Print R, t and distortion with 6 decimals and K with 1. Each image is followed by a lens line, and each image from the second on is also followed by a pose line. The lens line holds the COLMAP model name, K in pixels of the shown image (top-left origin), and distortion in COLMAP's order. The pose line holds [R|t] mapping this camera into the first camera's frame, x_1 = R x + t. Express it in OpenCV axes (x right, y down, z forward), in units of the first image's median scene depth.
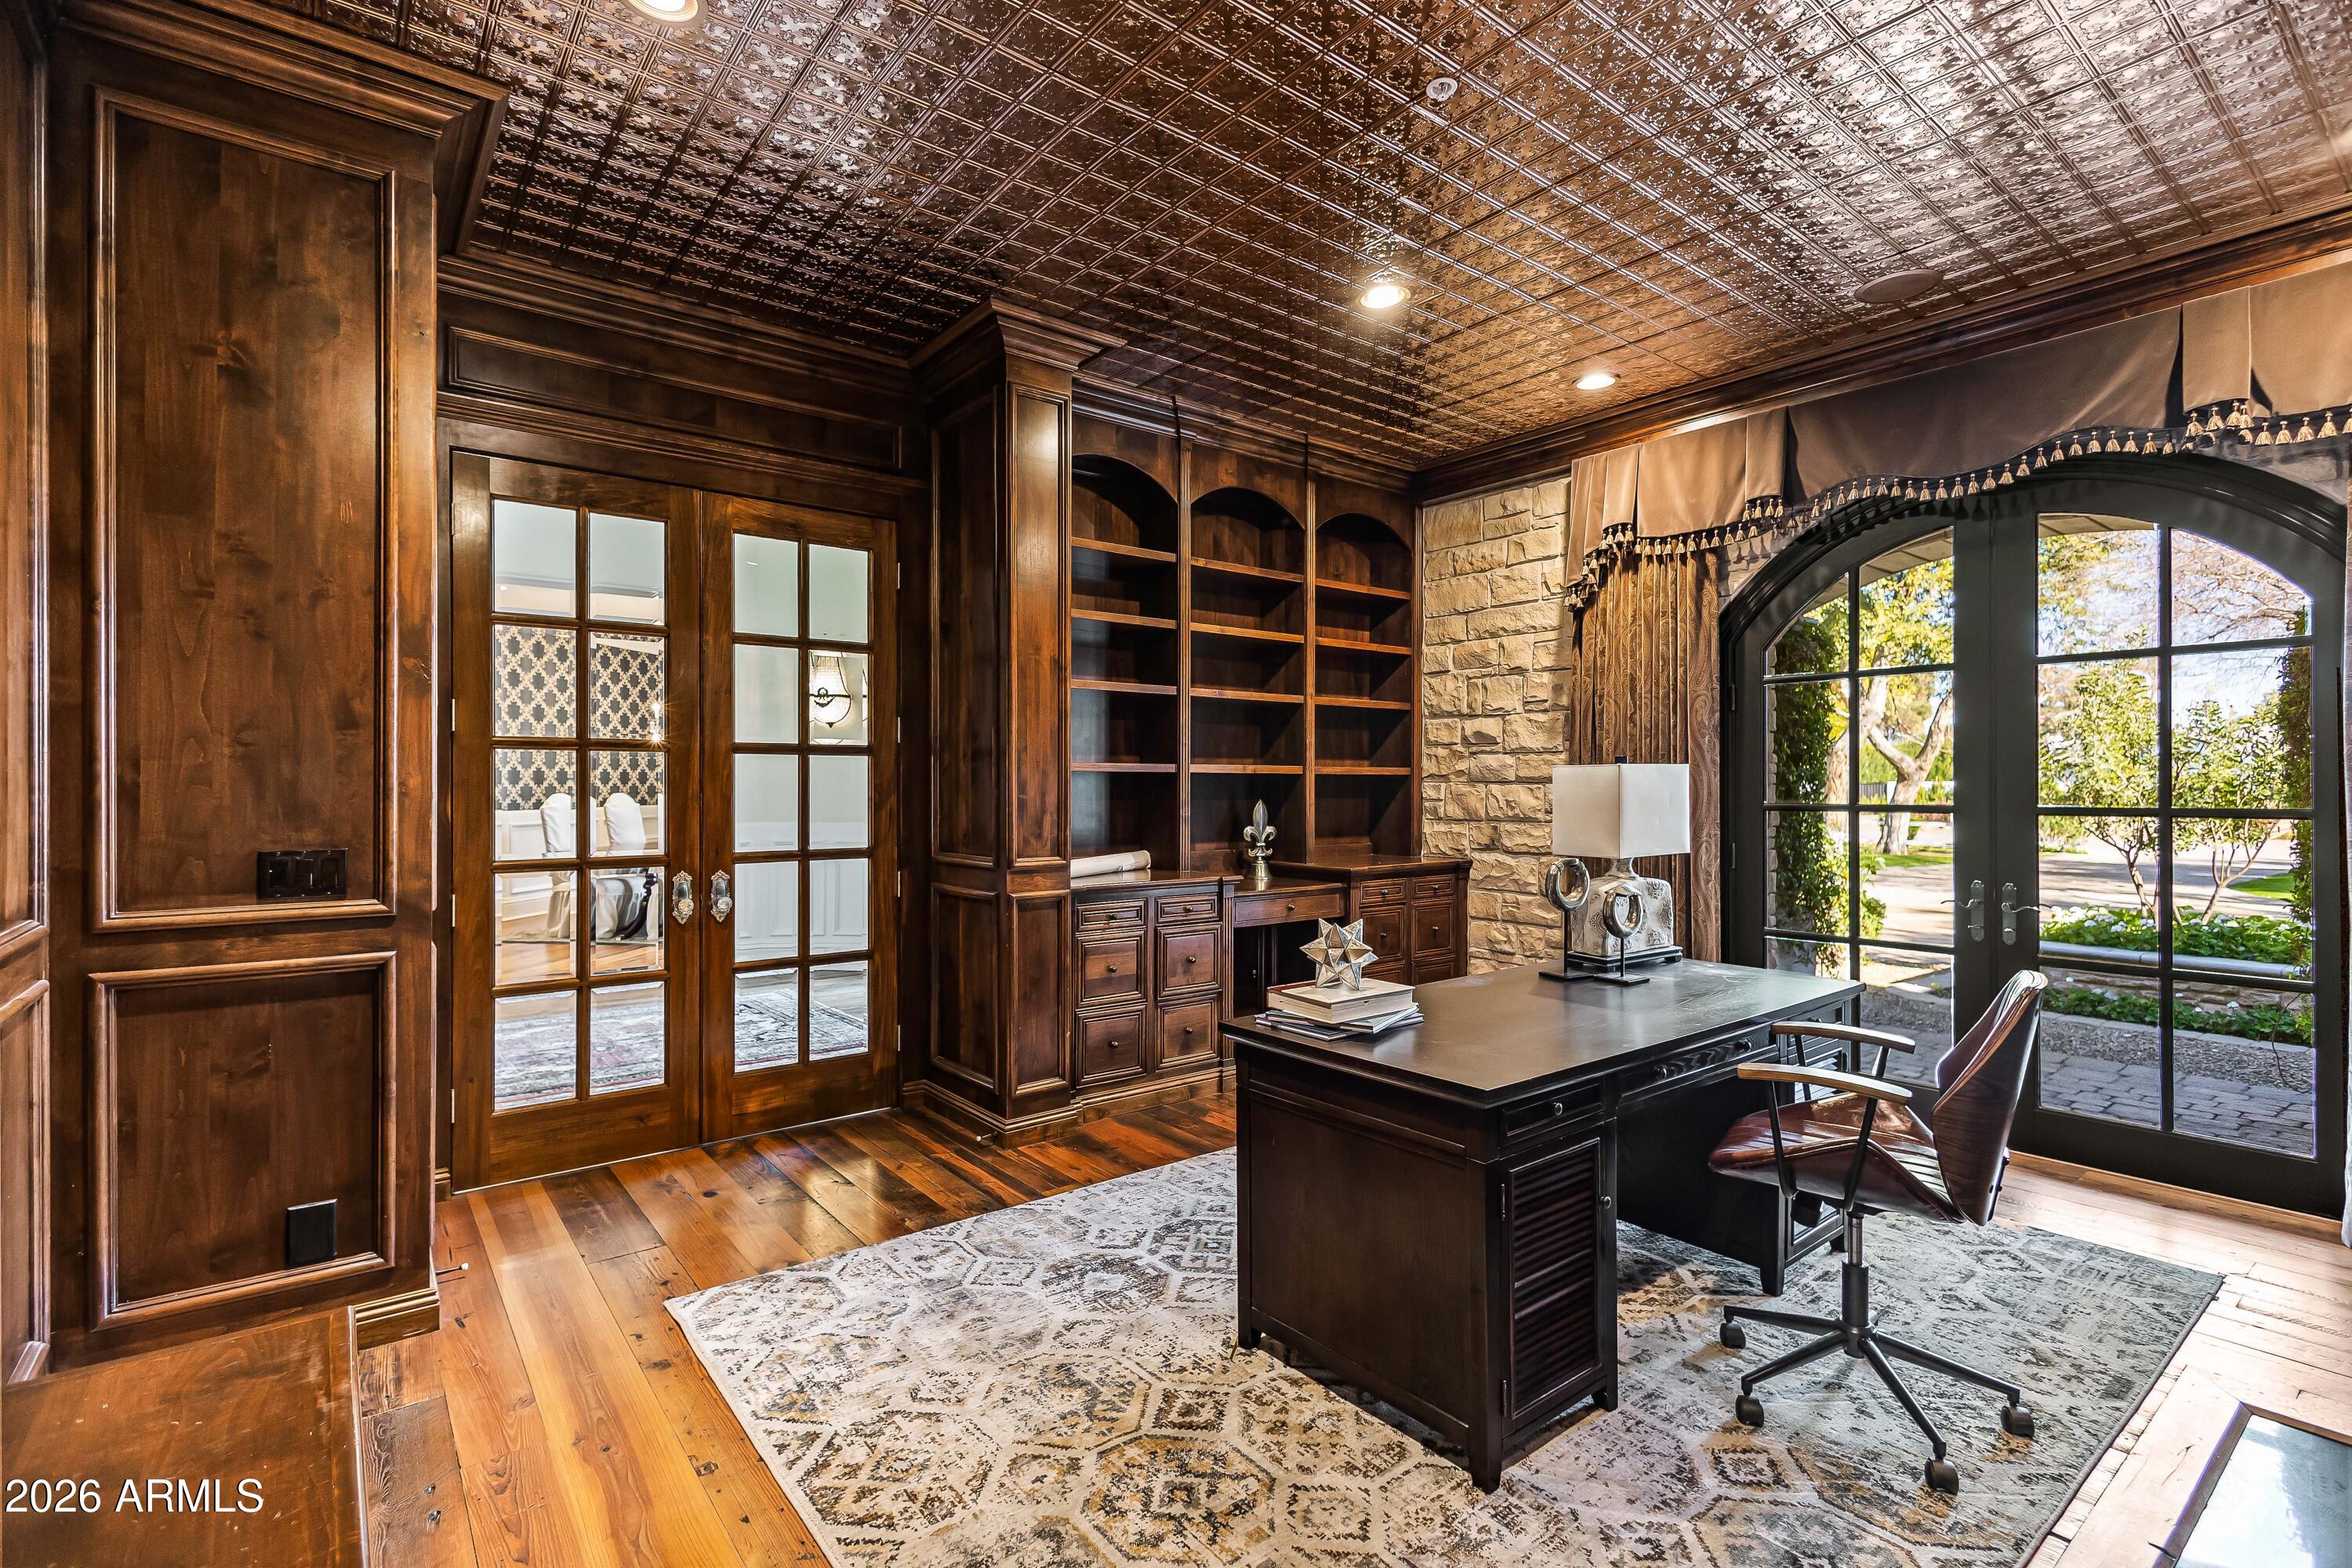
lens RADIAL K [[1110.7, 0, 1189.4], [0, 1110.7, 785.6], [0, 0, 1]] dist [0.010970, -0.003927]
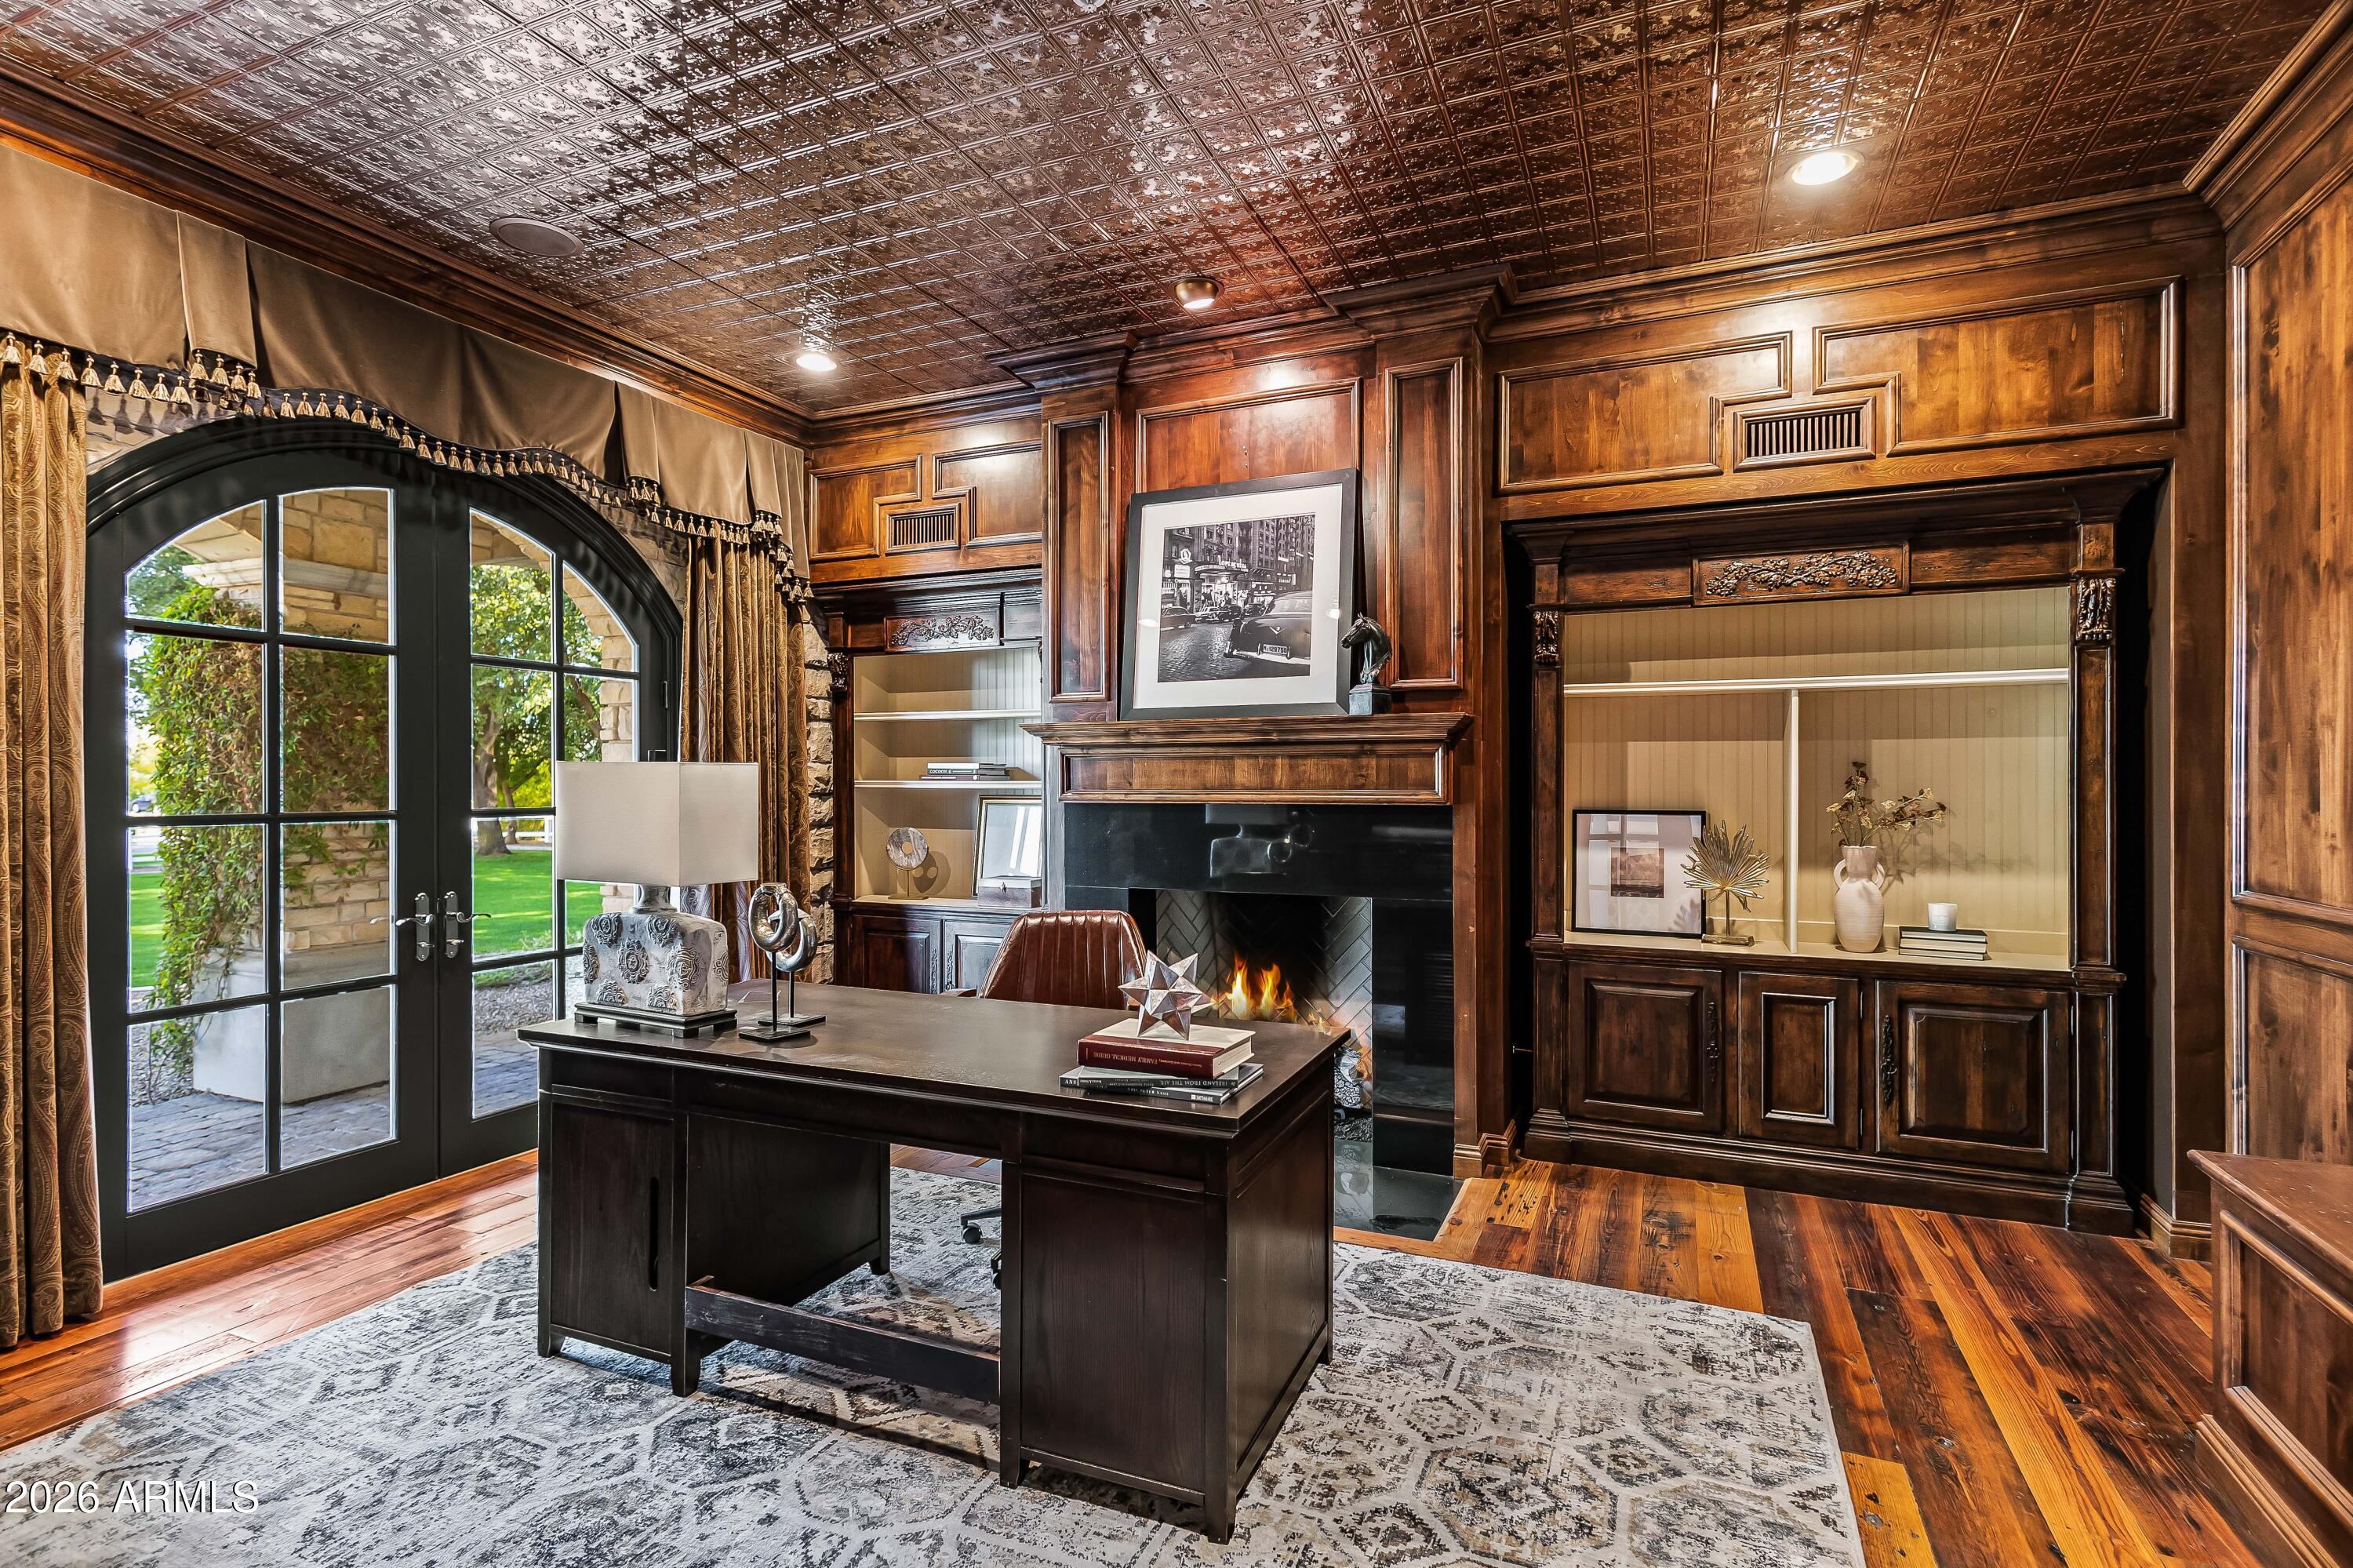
lens RADIAL K [[1111.2, 0, 1190.8], [0, 1111.2, 790.4], [0, 0, 1]] dist [0.010970, -0.003927]
pose [[-0.480809, -0.001379, 0.876824, -0.636415], [-0.001041, 0.999999, 0.001002, -0.001146], [-0.876825, -0.000431, -0.480810, 1.477996]]
